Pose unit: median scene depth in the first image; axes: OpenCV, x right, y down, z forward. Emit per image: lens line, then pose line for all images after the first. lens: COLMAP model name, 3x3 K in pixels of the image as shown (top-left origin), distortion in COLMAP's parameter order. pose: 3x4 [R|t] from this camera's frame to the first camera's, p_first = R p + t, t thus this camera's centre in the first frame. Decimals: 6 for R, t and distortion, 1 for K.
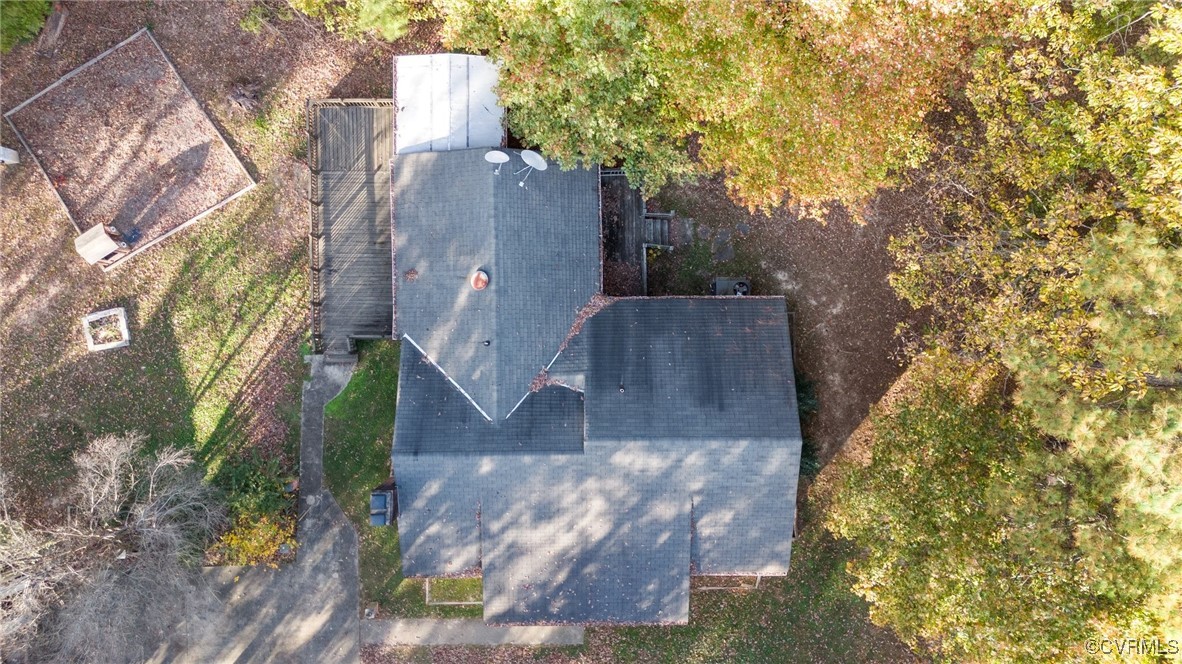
lens RADIAL K [[884.5, 0, 591.0], [0, 884.5, 332.0], [0, 0, 1]] dist [0.037653, -0.000658]
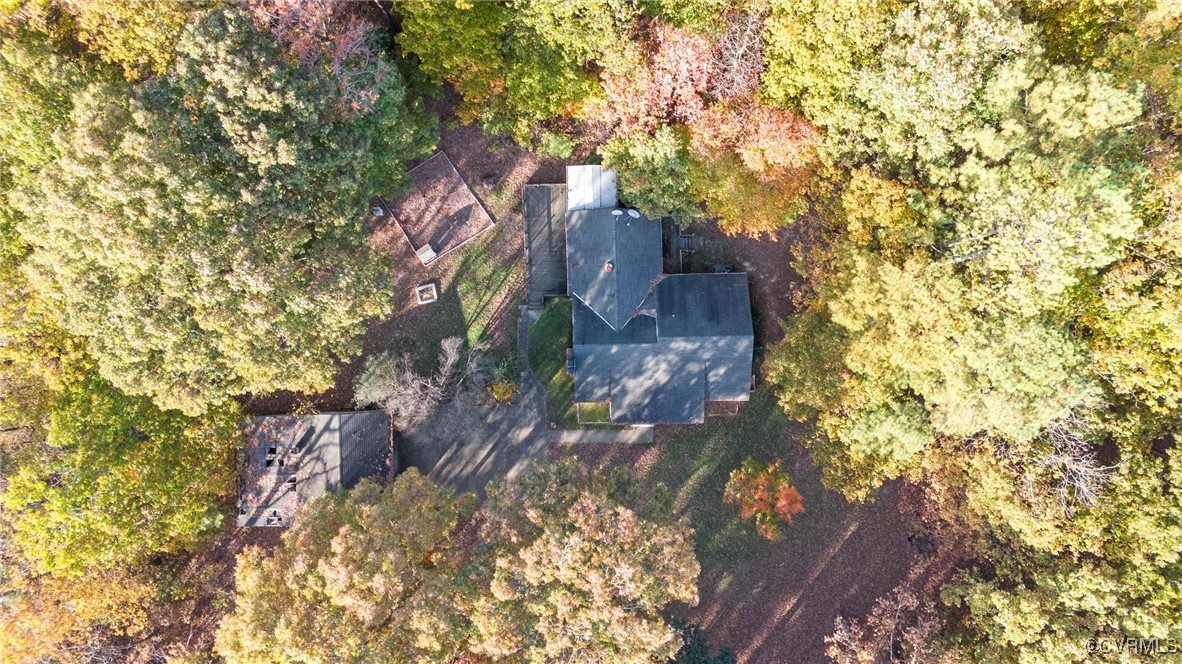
lens RADIAL K [[900.5, 0, 591.0], [0, 900.5, 332.0], [0, 0, 1]] dist [0.080883, -0.003465]
pose [[0.999854, -0.013762, 0.010140, -0.181218], [0.013822, 0.999887, -0.005883, 0.108239], [-0.010058, 0.006022, 0.999931, -1.172838]]
